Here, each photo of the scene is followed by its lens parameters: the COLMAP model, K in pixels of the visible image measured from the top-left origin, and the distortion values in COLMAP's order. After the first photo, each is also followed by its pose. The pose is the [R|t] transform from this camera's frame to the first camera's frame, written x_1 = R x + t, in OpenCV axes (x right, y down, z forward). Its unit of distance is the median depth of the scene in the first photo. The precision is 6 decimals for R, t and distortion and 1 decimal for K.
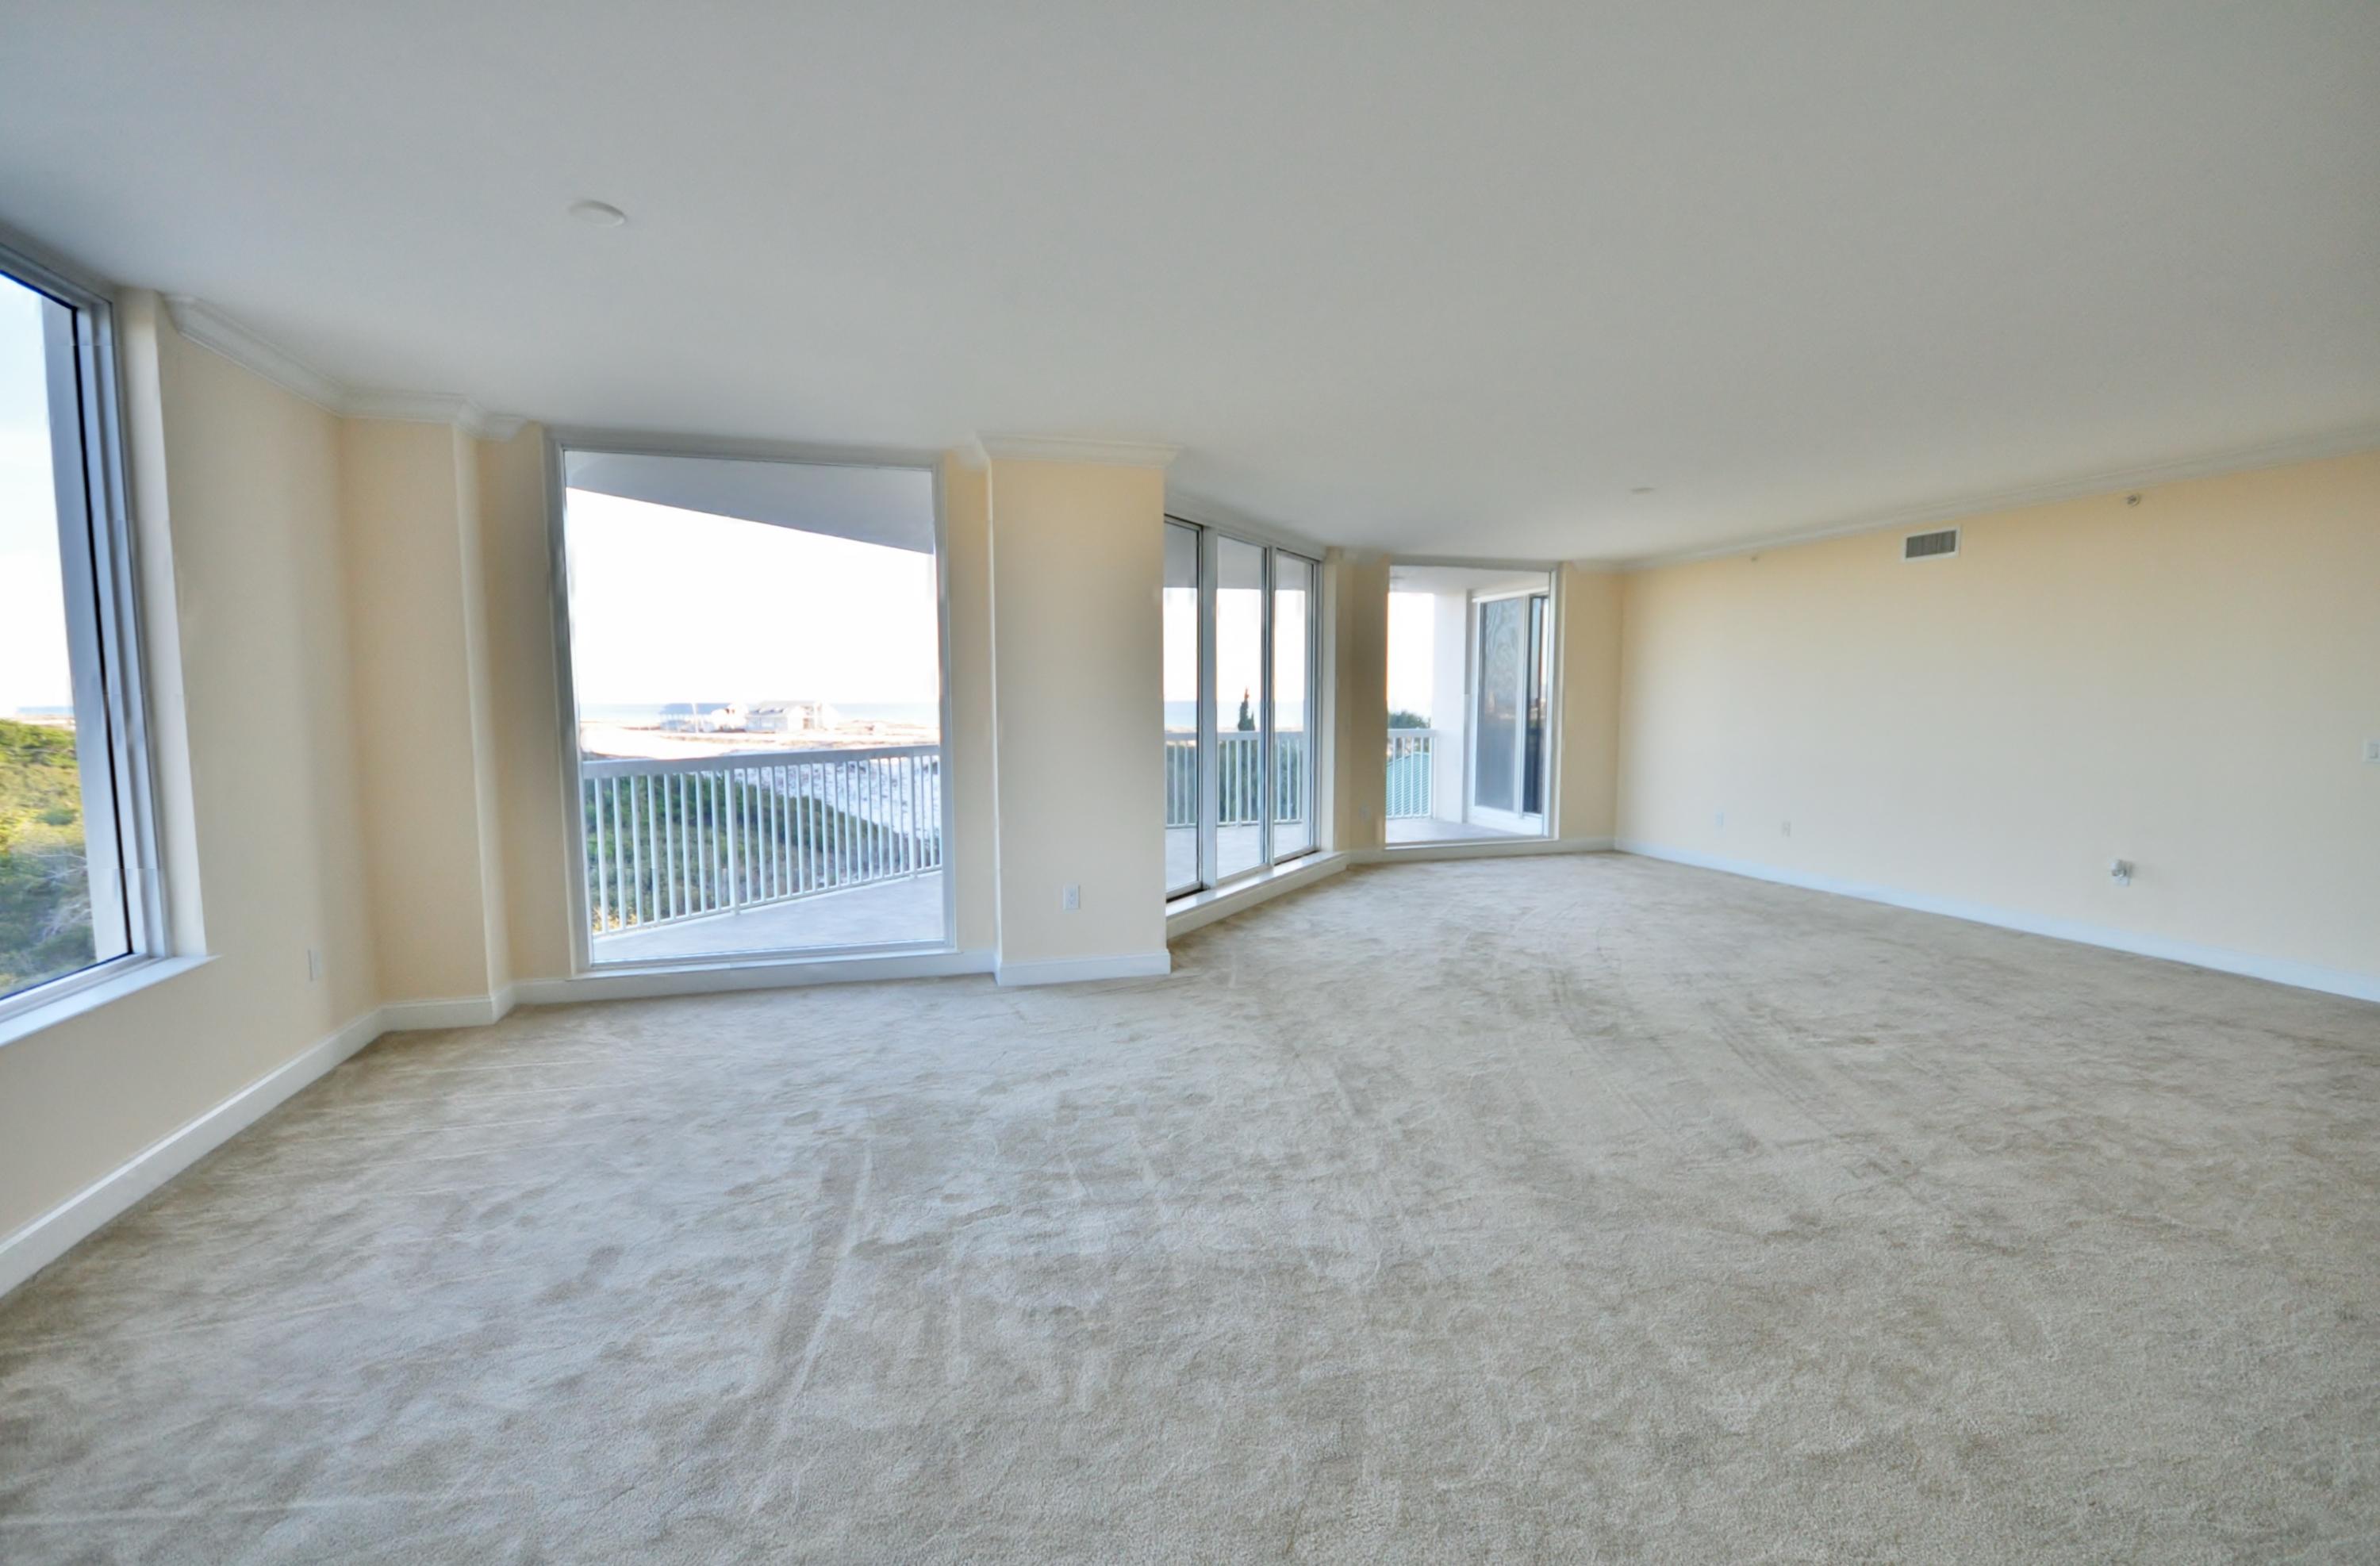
lens RADIAL K [[1045.0, 0, 1178.8], [0, 1045.0, 795.2], [0, 0, 1]] dist [0.013565, -0.012951]
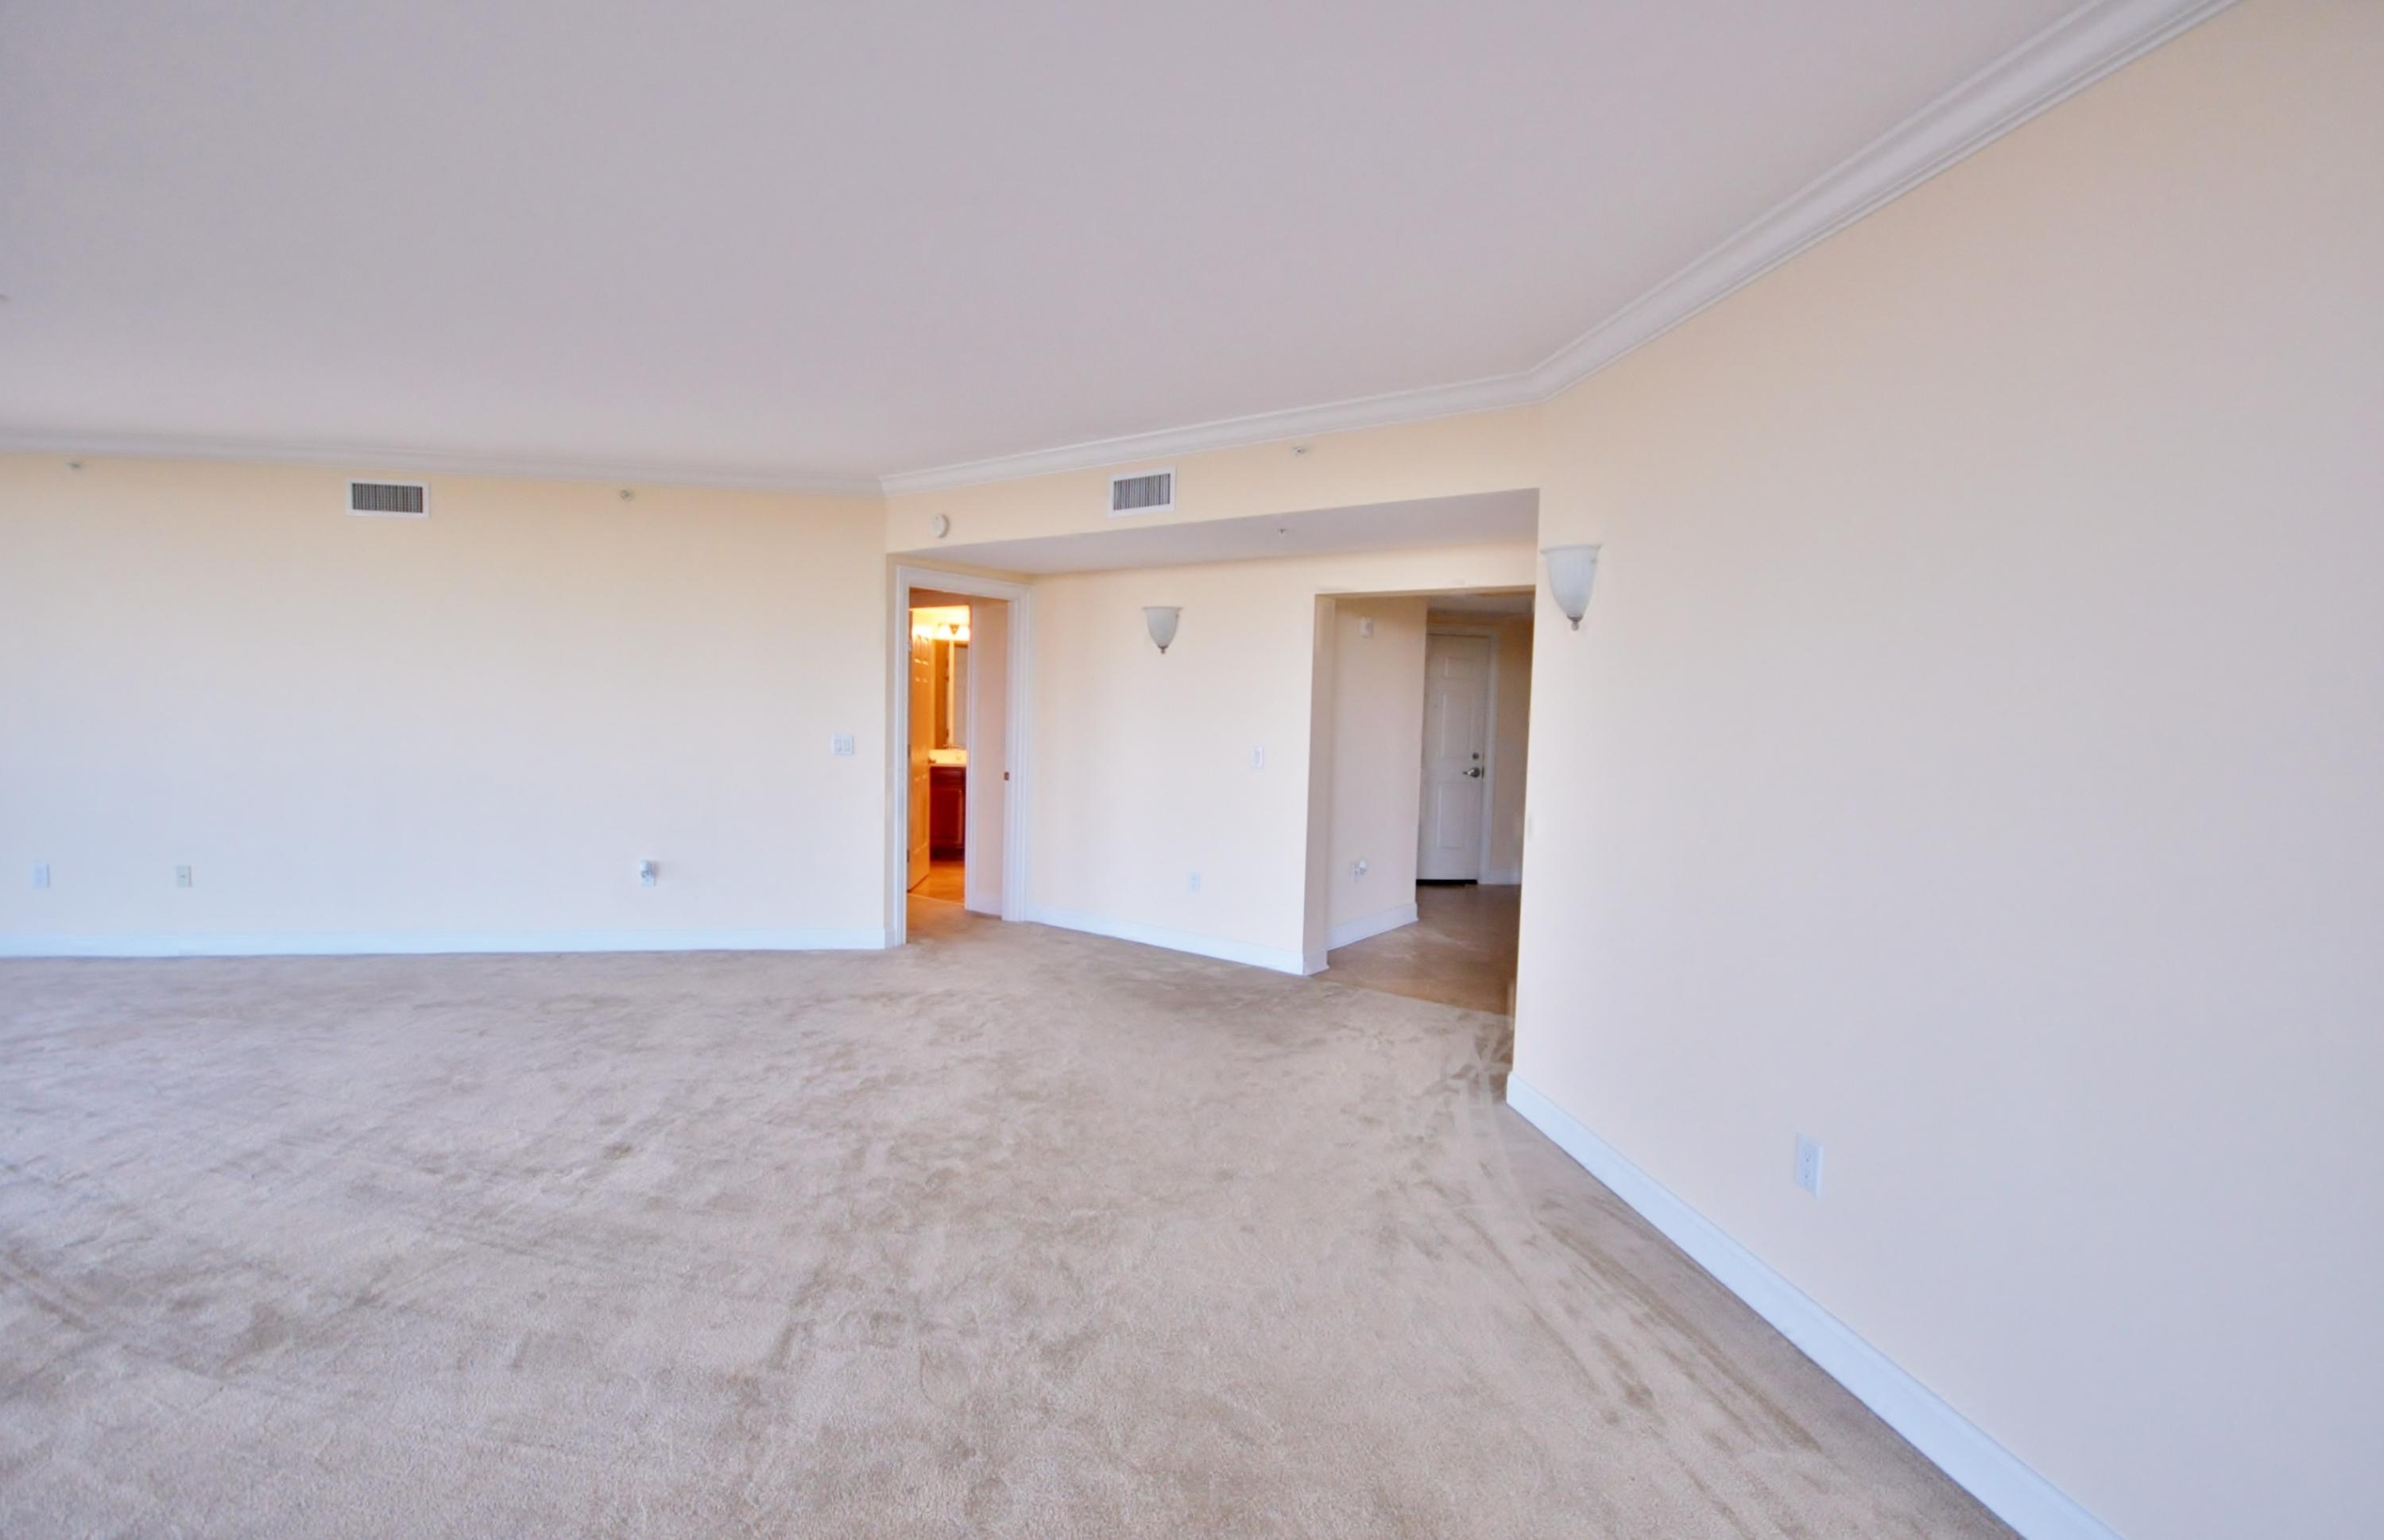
lens RADIAL K [[1077.0, 0, 1192.0], [0, 1077.0, 770.0], [0, 0, 1]] dist [-0.001614, -0.000535]
pose [[0.137376, -0.047953, 0.989358, -0.024241], [0.068286, 0.996910, 0.038837, -0.027421], [-0.988162, 0.062224, 0.140226, 0.354103]]
